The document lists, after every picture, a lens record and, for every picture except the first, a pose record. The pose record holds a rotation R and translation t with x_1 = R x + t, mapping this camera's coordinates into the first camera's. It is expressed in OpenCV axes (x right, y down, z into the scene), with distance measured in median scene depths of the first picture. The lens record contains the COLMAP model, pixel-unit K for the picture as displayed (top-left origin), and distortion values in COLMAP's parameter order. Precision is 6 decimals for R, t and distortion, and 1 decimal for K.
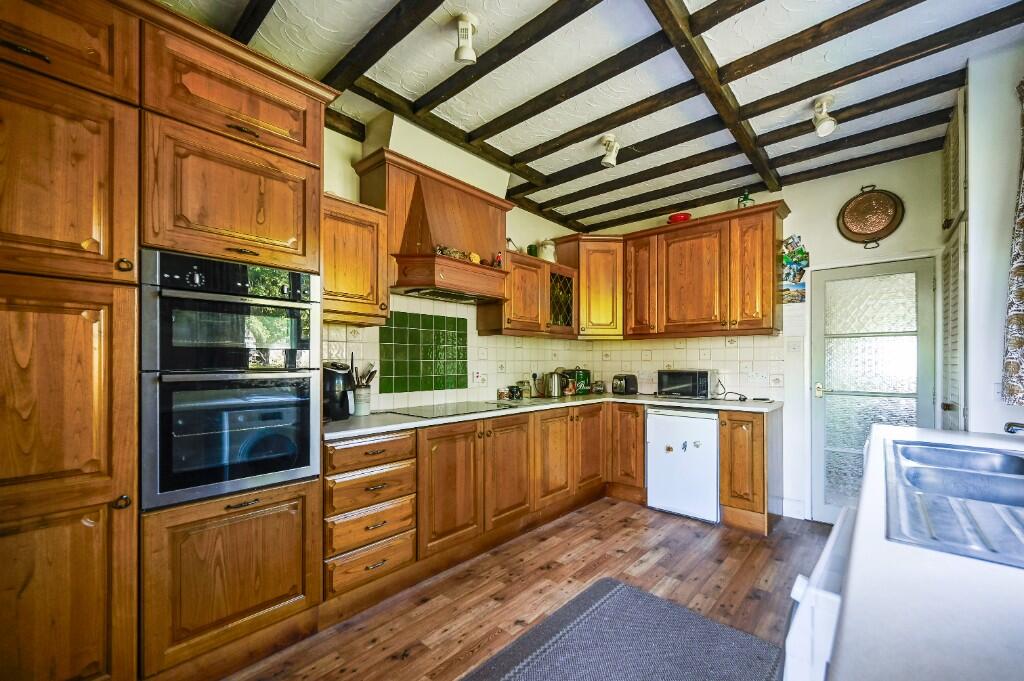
lens RADIAL K [[417.6, 0, 521.0], [0, 417.6, 362.7], [0, 0, 1]] dist [0.001400, 0.000015]
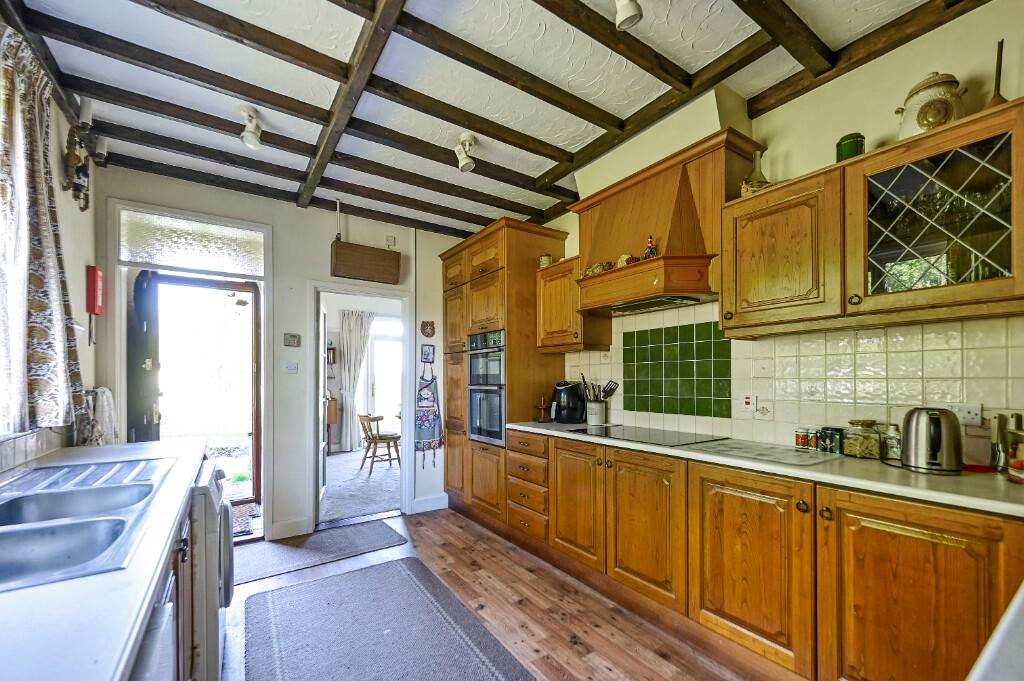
lens RADIAL K [[417.6, 0, 499.7], [0, 417.6, 378.3], [0, 0, 1]] dist [0.001400, 0.000015]
pose [[-0.280512, -0.004678, -0.959839, 0.856859], [0.000187, 0.999988, -0.004928, -0.003455], [0.959851, -0.001562, -0.280507, 1.076619]]
